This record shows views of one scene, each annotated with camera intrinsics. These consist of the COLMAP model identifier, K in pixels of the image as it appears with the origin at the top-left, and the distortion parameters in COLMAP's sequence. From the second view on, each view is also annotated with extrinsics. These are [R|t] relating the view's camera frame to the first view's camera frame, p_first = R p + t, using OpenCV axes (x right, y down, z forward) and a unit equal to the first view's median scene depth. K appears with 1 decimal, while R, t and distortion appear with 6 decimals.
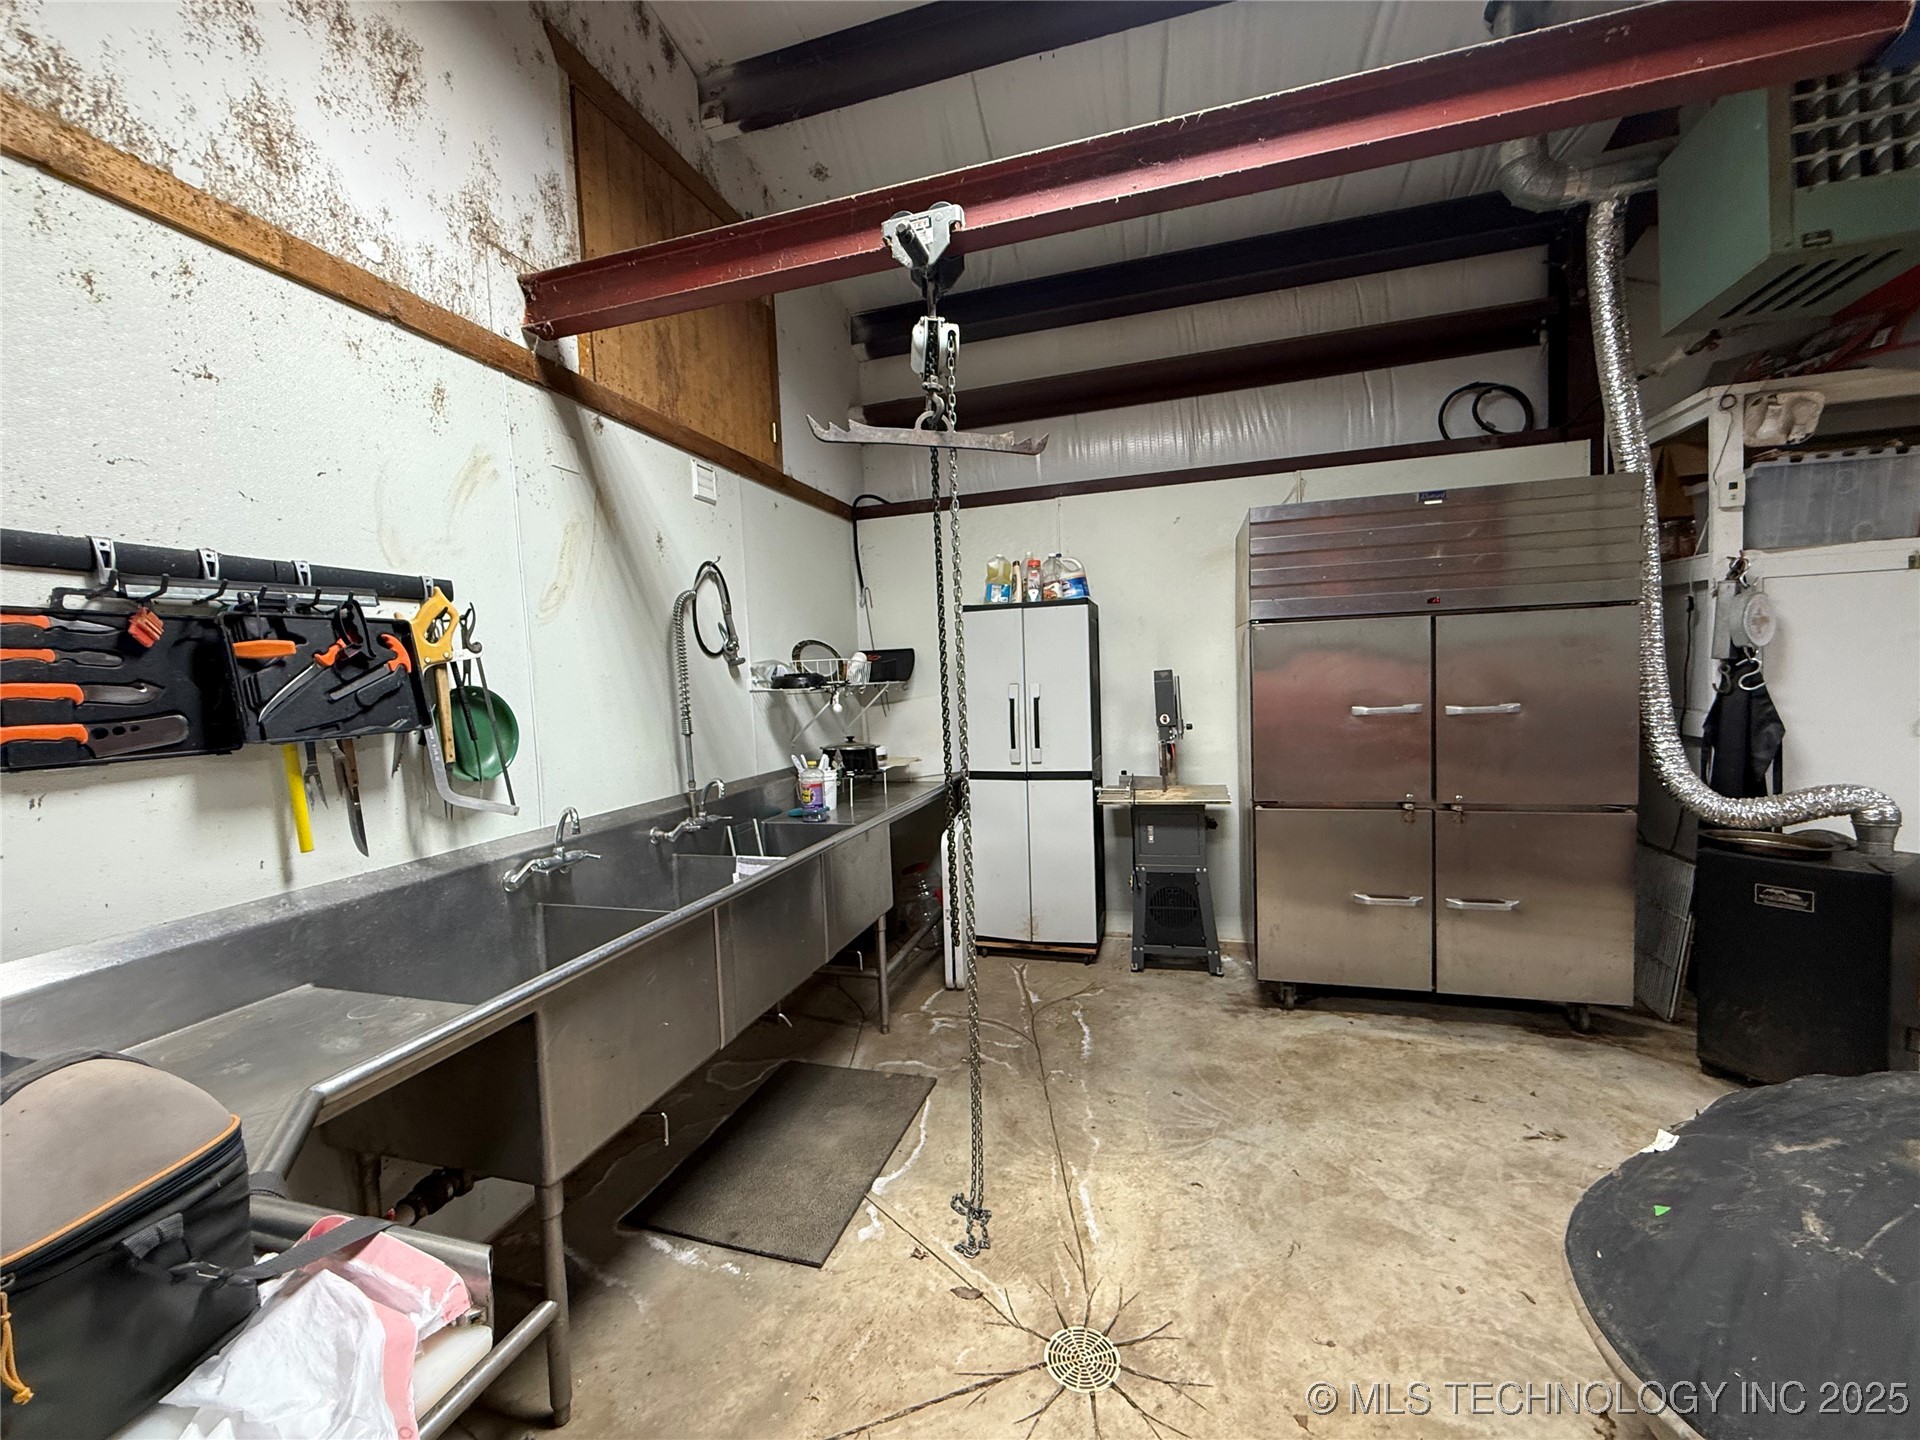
lens RADIAL K [[764.7, 0, 955.7], [0, 764.7, 717.4], [0, 0, 1]] dist [-0.000311, -0.000261]
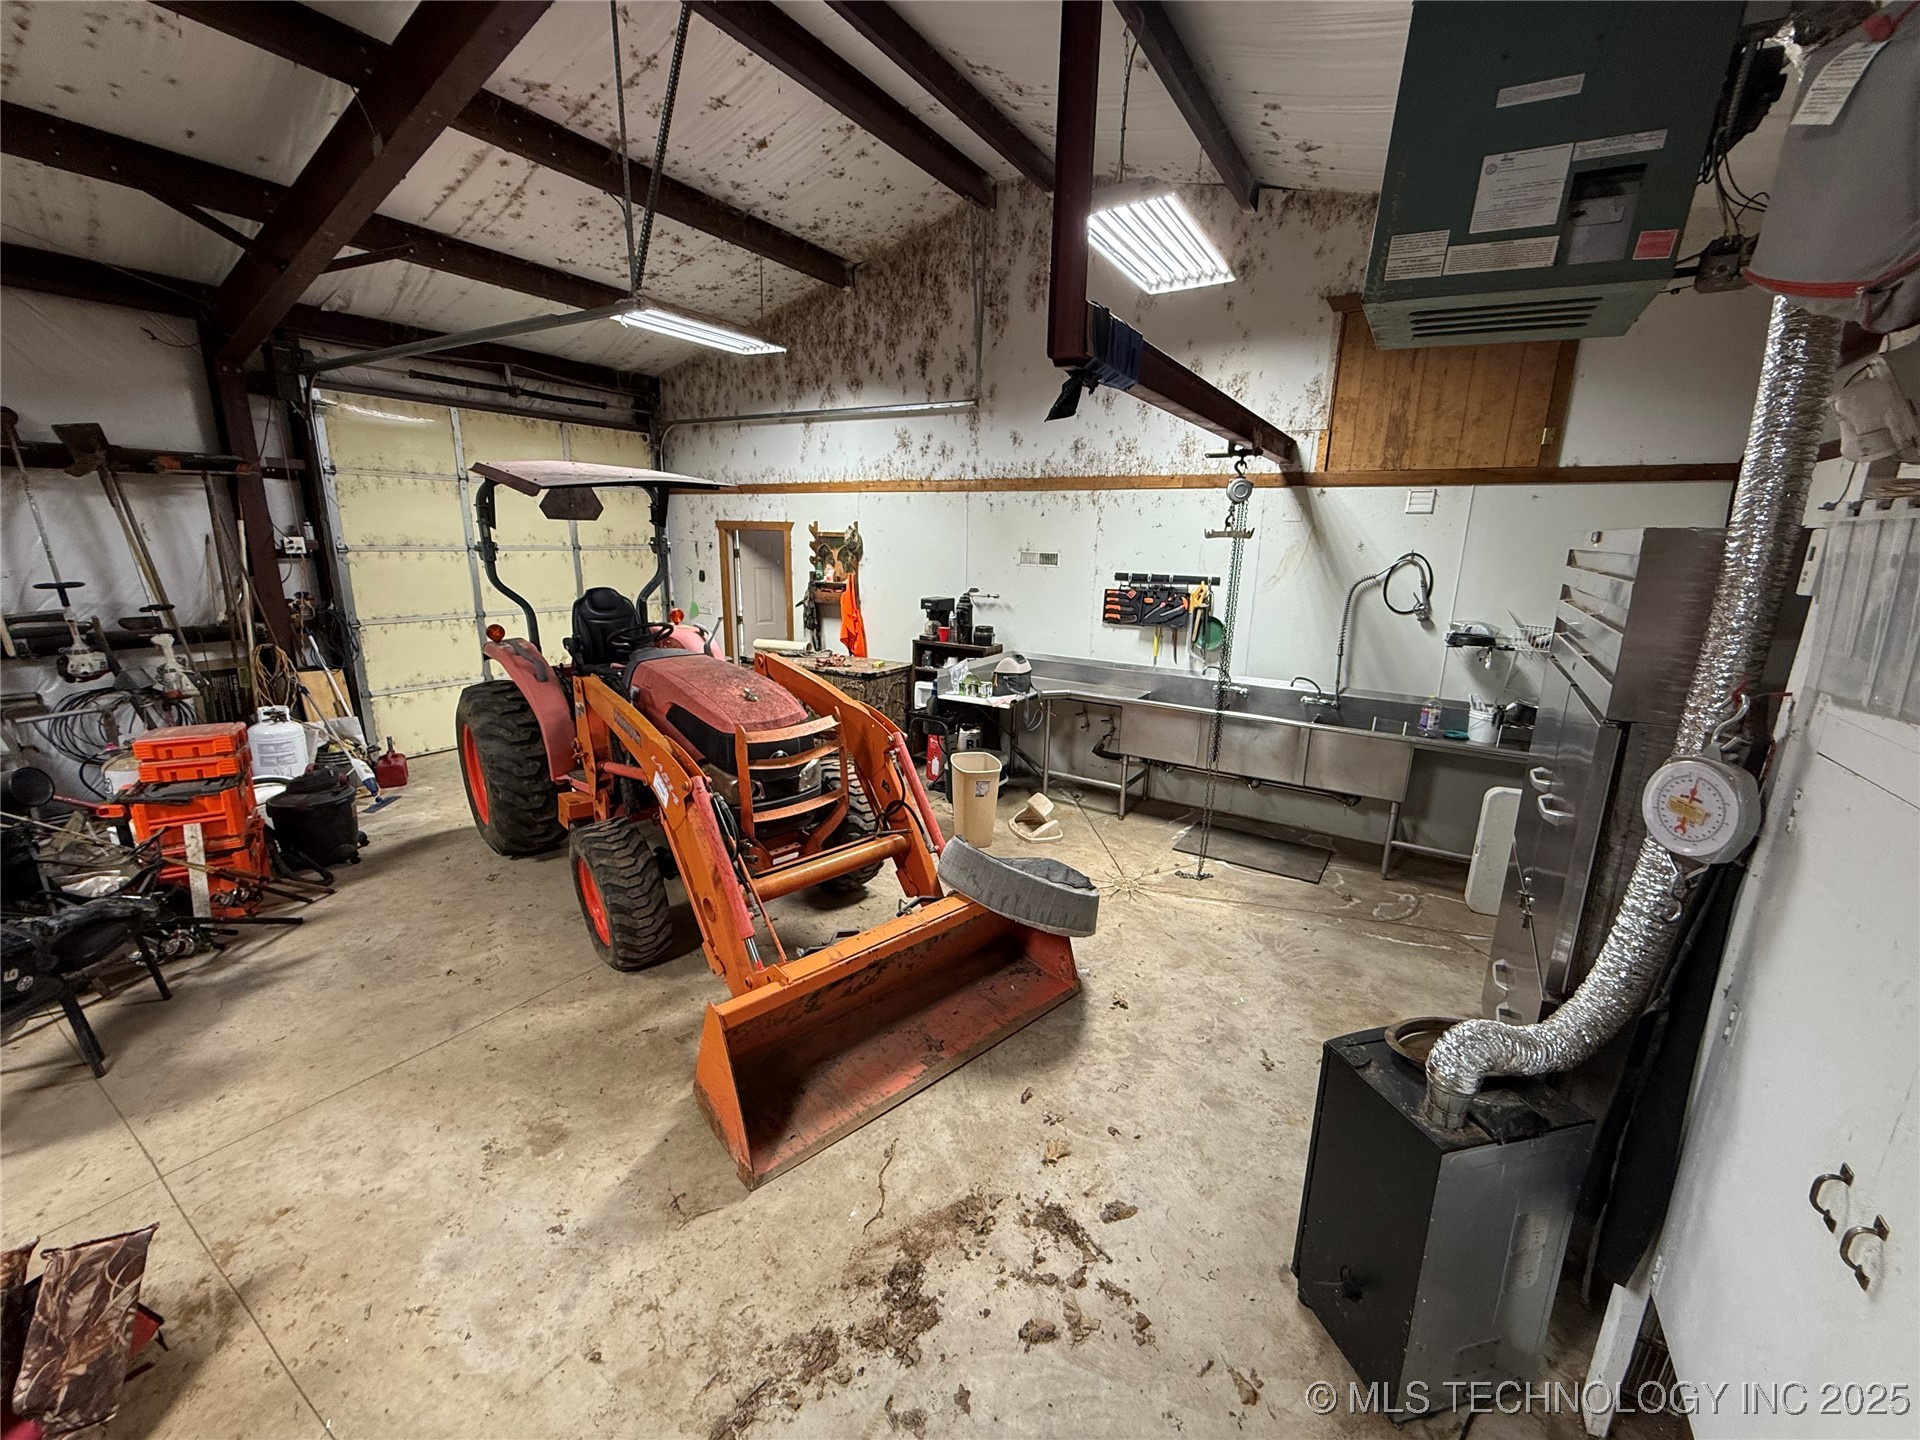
lens RADIAL K [[764.7, 0, 960.7], [0, 764.7, 717.5], [0, 0, 1]] dist [-0.000311, -0.000261]
pose [[-0.274607, 0.256170, -0.926805, 2.107647], [-0.061398, 0.957221, 0.282769, -0.383747], [0.959594, 0.134555, -0.247131, 0.781649]]
